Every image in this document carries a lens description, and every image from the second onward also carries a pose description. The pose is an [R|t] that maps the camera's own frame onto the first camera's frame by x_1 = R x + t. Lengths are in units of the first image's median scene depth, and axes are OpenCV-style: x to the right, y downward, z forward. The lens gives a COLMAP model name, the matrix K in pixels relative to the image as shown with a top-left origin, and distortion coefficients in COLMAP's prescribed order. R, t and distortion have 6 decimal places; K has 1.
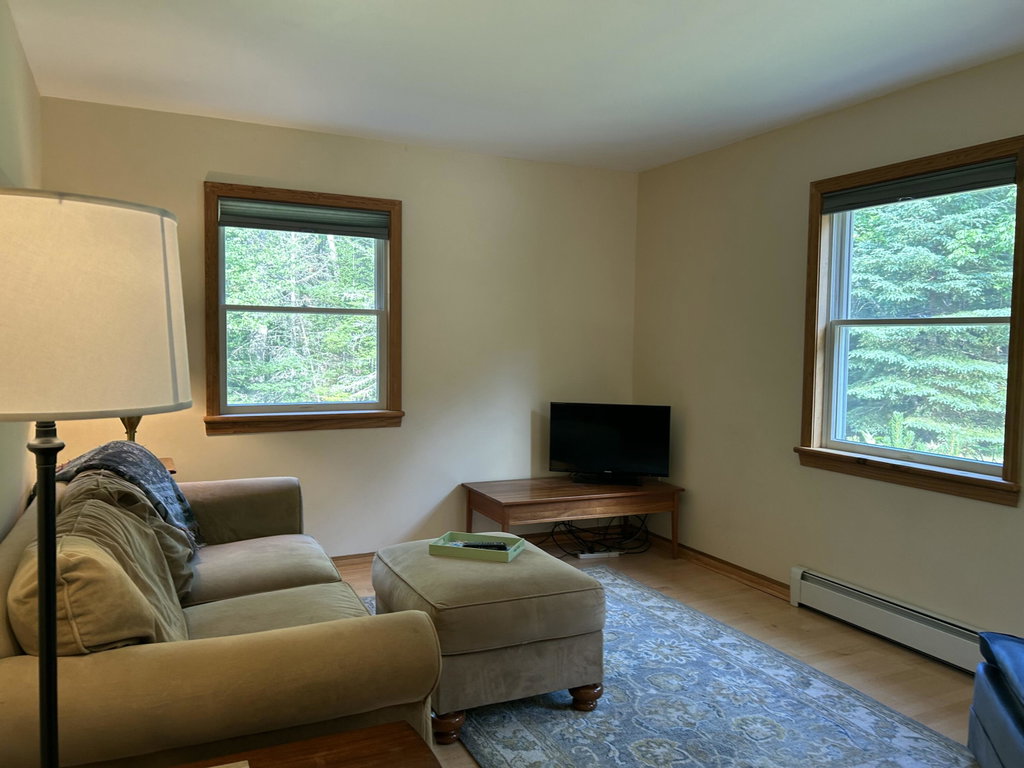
lens RADIAL K [[771.6, 0, 499.4], [0, 771.6, 384.3], [0, 0, 1]] dist [0.068540, -0.074630]
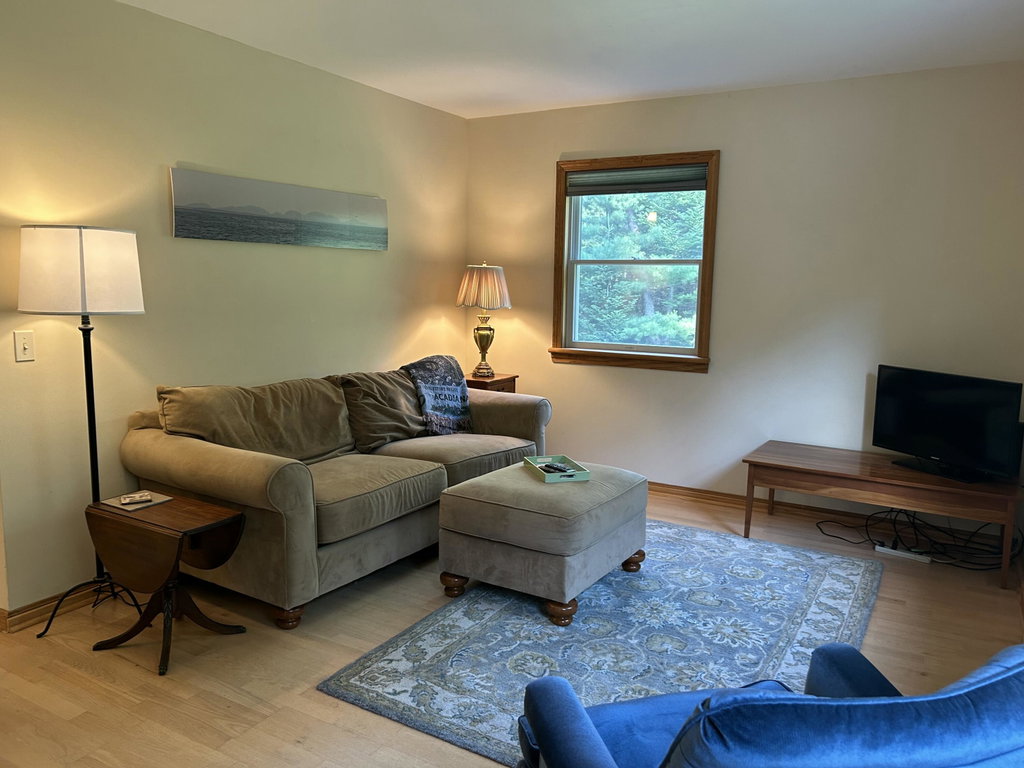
lens RADIAL K [[763.5, 0, 511.9], [0, 763.5, 393.8], [0, 0, 1]] dist [0.060409, -0.080238]
pose [[0.558258, 0.119220, -0.821057, 0.641448], [-0.056850, 0.992793, 0.105503, -0.012986], [0.827717, -0.012221, 0.561012, 0.231727]]
